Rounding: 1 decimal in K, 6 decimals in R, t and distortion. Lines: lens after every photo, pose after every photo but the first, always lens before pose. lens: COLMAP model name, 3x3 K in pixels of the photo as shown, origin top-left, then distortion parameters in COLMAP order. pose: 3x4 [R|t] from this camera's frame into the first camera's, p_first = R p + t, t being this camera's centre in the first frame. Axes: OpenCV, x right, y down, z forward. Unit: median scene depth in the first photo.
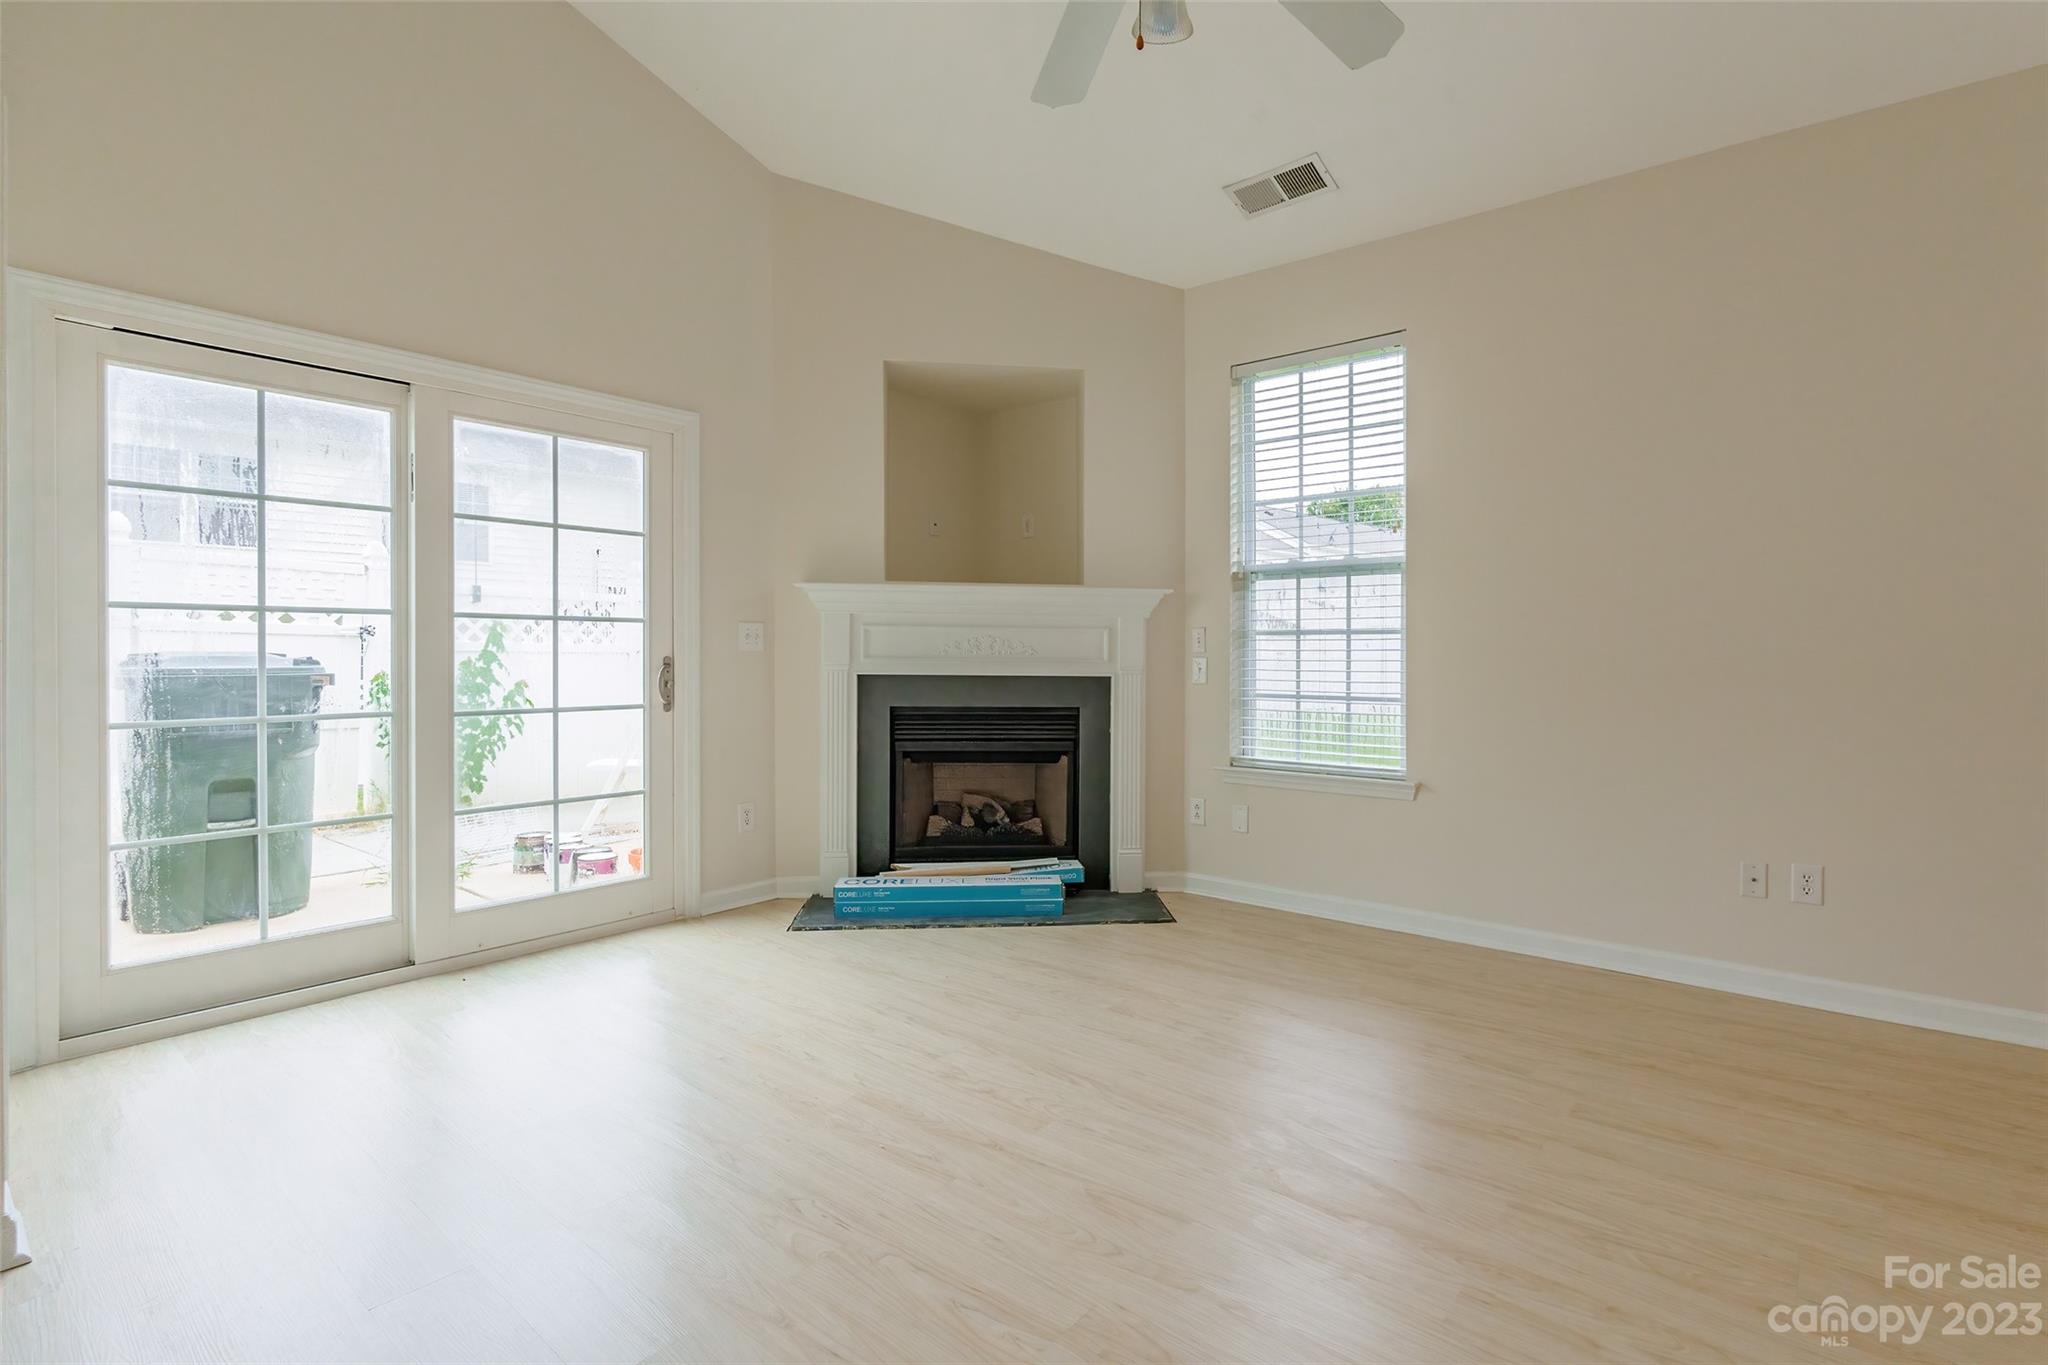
lens RADIAL K [[946.4, 0, 1102.5], [0, 946.4, 649.8], [0, 0, 1]] dist [-0.010048, -0.001179]
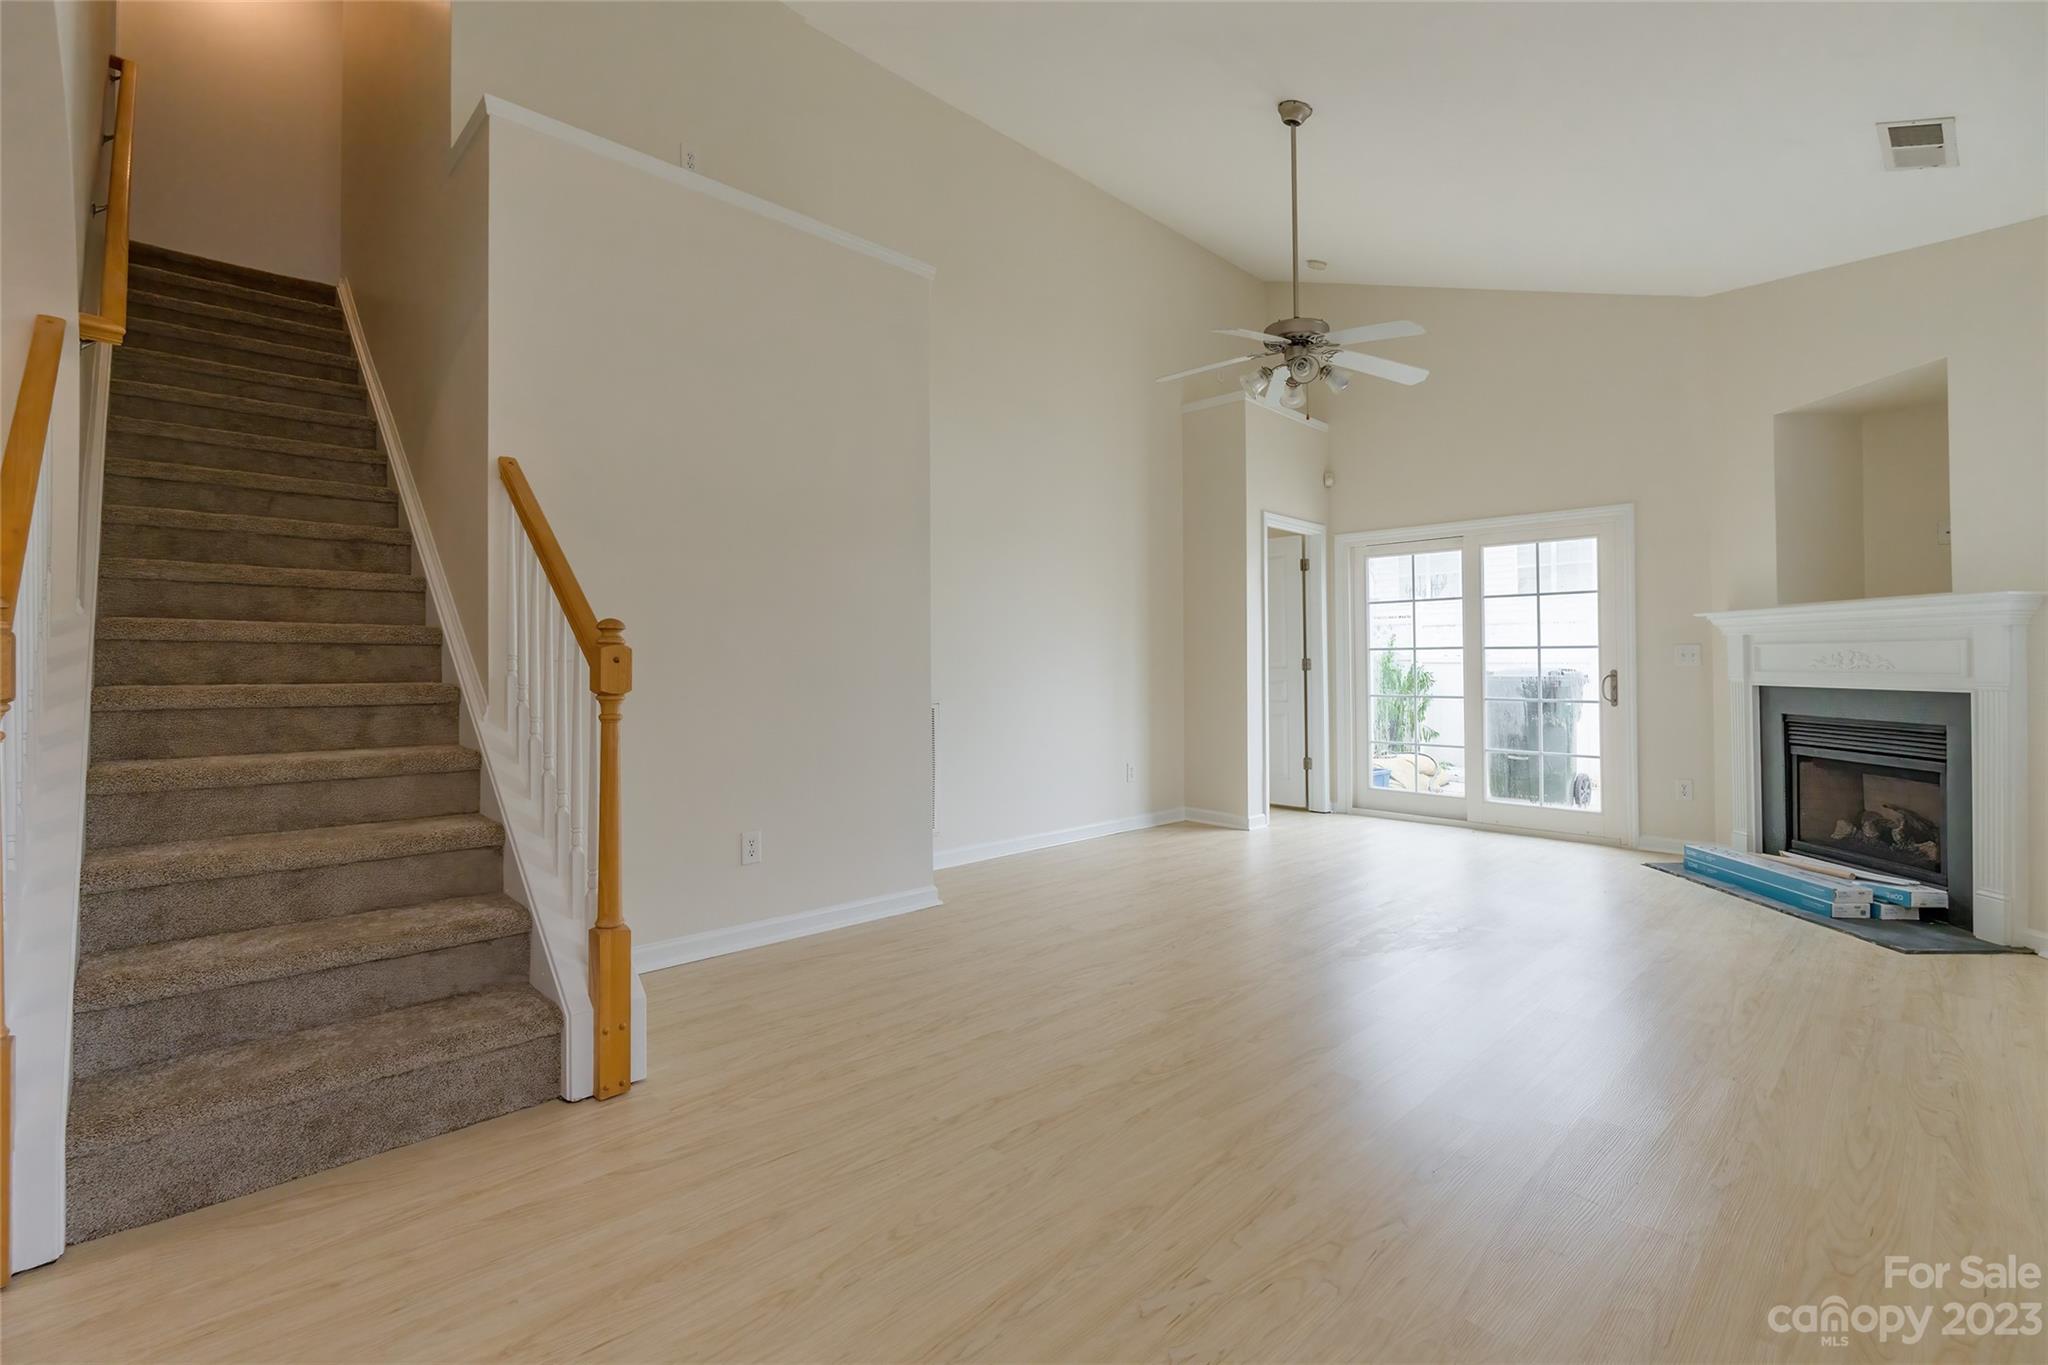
lens RADIAL K [[946.4, 0, 1030.0], [0, 946.4, 670.2], [0, 0, 1]] dist [-0.010048, -0.001179]
pose [[-0.135982, -0.001579, -0.990710, 1.041450], [0.000751, 0.999998, -0.001697, 0.008349], [0.990711, -0.000975, -0.135981, 0.252527]]
